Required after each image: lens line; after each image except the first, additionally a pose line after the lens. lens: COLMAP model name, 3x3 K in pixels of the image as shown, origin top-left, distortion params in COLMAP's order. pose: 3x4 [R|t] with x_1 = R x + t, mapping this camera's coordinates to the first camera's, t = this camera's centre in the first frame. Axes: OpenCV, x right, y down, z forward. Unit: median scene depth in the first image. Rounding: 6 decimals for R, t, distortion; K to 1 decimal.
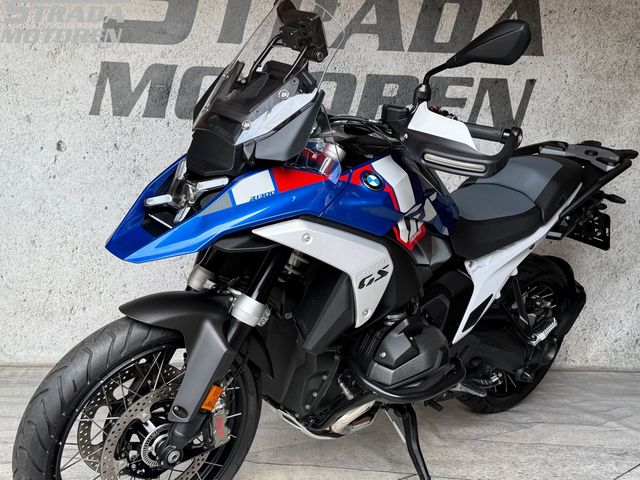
lens RADIAL K [[760.5, 0, 320.8], [0, 760.5, 240.3], [0, 0, 1]] dist [0.186448, -0.459028]
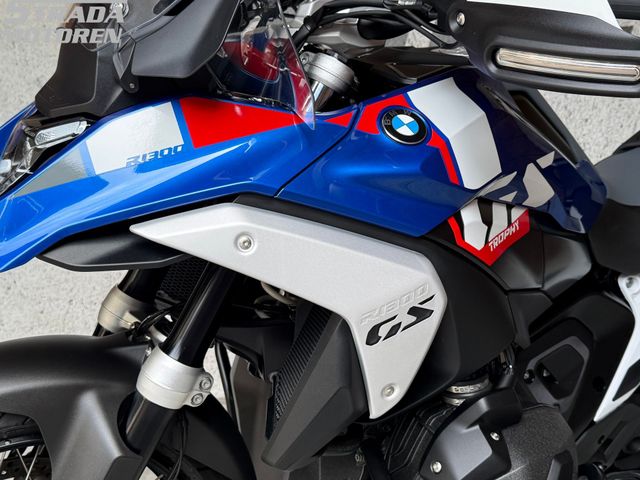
lens RADIAL K [[760.5, 0, 320.8], [0, 760.5, 240.3], [0, 0, 1]] dist [0.186448, -0.459028]
pose [[0.977794, 0.002692, -0.209552, 0.112410], [-0.000507, 0.999945, 0.010479, -0.007910], [0.209568, -0.010140, 0.977741, 0.473098]]
